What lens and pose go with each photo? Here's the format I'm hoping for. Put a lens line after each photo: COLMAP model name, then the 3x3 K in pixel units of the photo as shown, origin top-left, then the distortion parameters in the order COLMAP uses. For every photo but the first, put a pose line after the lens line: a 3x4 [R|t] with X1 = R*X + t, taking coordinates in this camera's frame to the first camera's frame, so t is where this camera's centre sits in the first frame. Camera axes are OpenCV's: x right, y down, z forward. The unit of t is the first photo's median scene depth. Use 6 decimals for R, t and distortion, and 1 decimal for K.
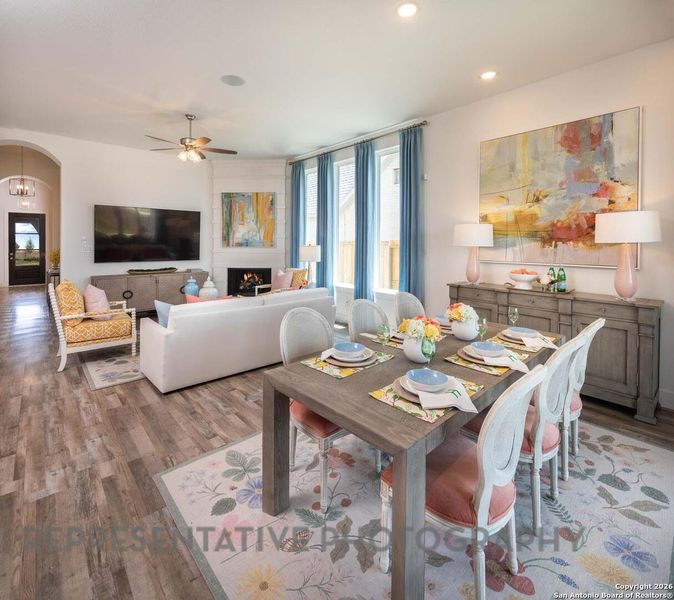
lens RADIAL K [[332.9, 0, 338.2], [0, 332.9, 245.3], [0, 0, 1]] dist [0.005396, -0.001092]
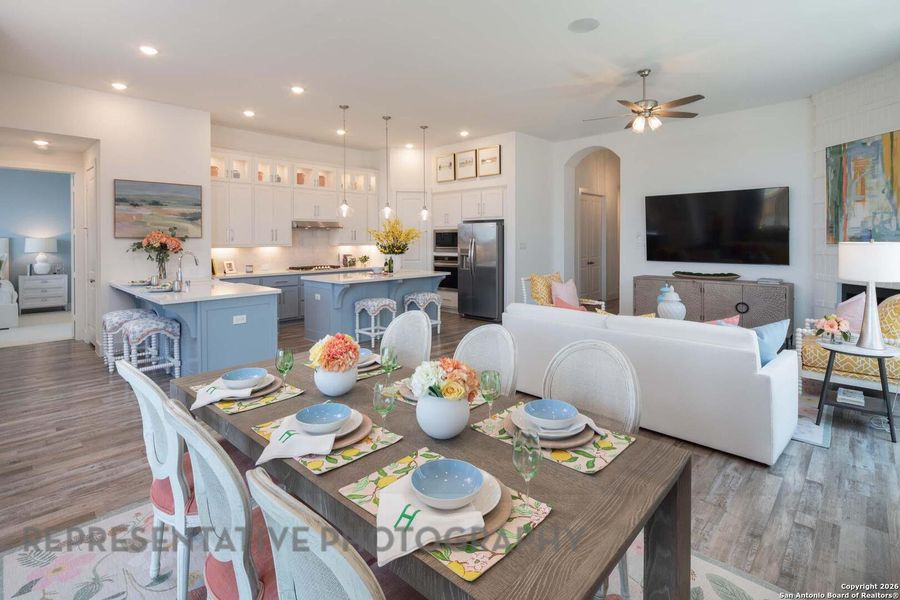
lens RADIAL K [[441.0, 0, 450.0], [0, 441.0, 244.0], [0, 0, 1]] dist [0.004014, -0.000200]
pose [[0.073173, 0.007866, -0.997288, 0.625518], [-0.000040, 0.999969, 0.007884, -0.002829], [0.997319, -0.000537, 0.073171, 0.565005]]
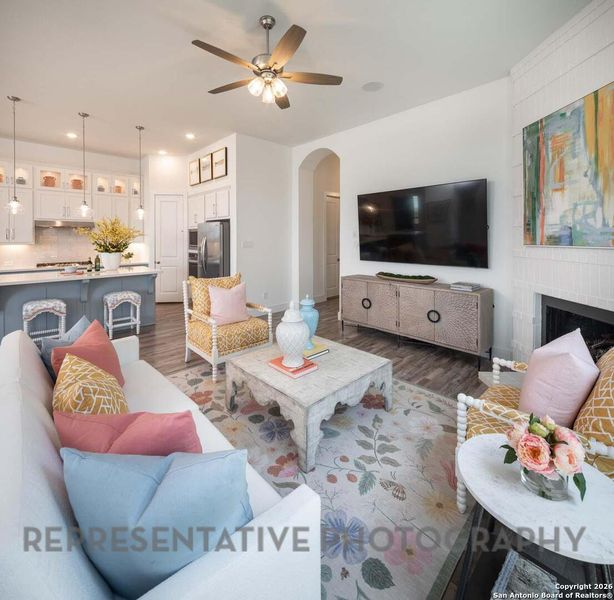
lens RADIAL K [[300.7, 0, 308.0], [0, 300.7, 239.7], [0, 0, 1]] dist [0.000427, 0.000141]
pose [[0.035834, 0.004080, -0.999349, 0.107034], [-0.002435, 0.999989, 0.003995, -0.006618], [0.999355, 0.002290, 0.035843, 1.232563]]
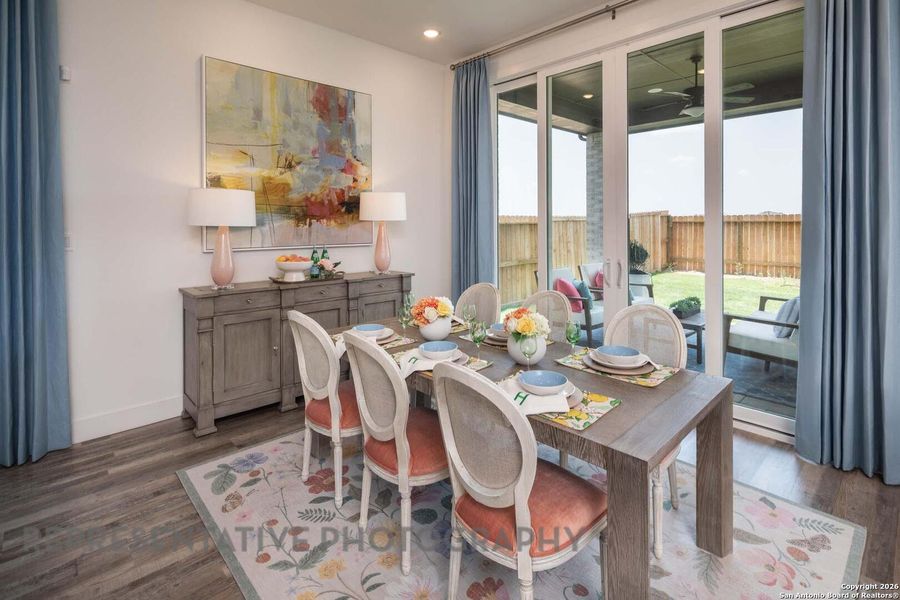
lens RADIAL K [[441.0, 0, 455.6], [0, 441.0, 221.6], [0, 0, 1]] dist [0.004014, -0.000200]
pose [[-0.026597, -0.000768, 0.999646, -0.407904], [0.011714, 0.999931, 0.001080, -0.001671], [-0.999578, 0.011738, -0.026586, 0.581941]]
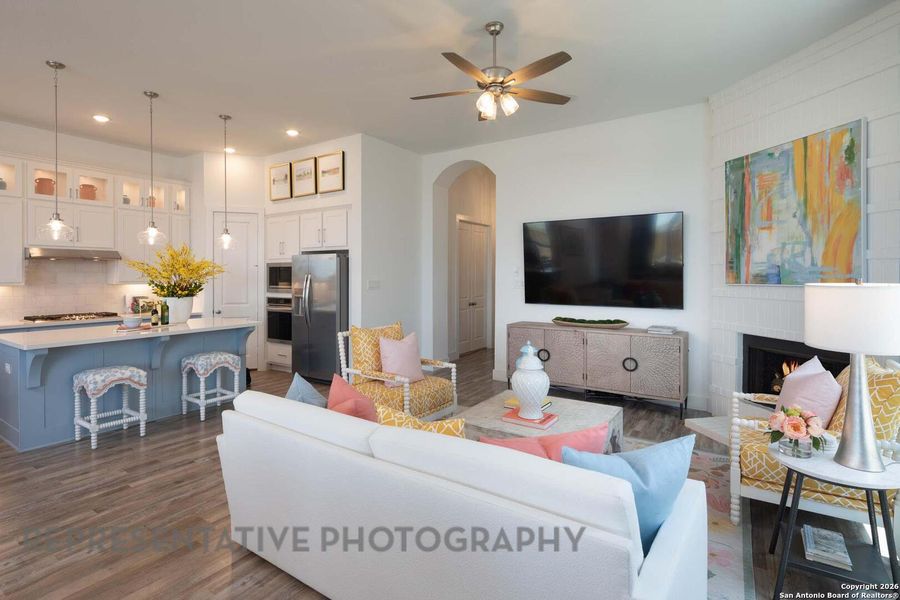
lens RADIAL K [[441.0, 0, 453.1], [0, 441.0, 278.9], [0, 0, 1]] dist [0.004014, -0.000200]
pose [[0.254705, 0.005192, -0.967005, 0.231376], [-0.002869, 0.999985, 0.004614, -0.006146], [0.967014, 0.001599, 0.254717, 0.896795]]
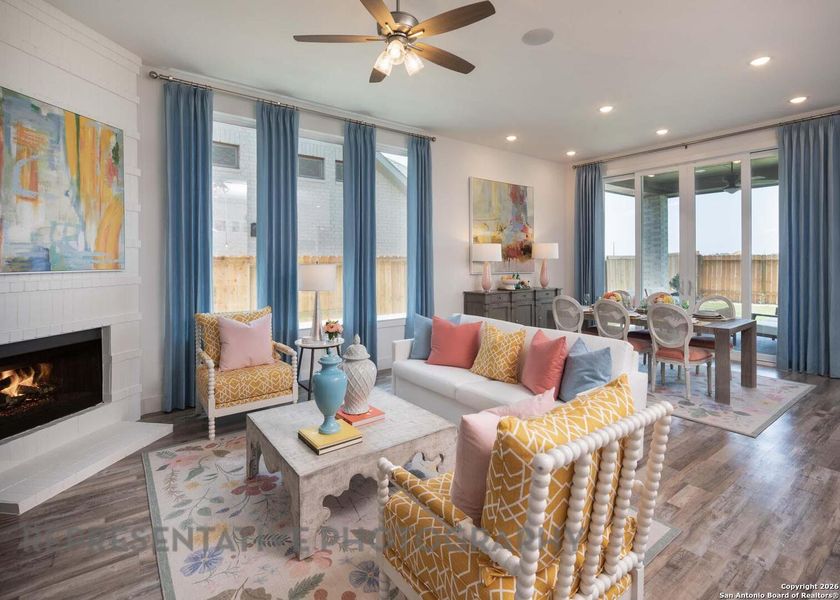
lens RADIAL K [[412.7, 0, 421.3], [0, 412.7, 262.0], [0, 0, 1]] dist [0.010007, -0.001859]
pose [[0.091981, -0.006691, 0.995738, -1.152309], [0.009648, 0.999936, 0.005828, -0.005996], [-0.995714, 0.009071, 0.092040, 1.080554]]
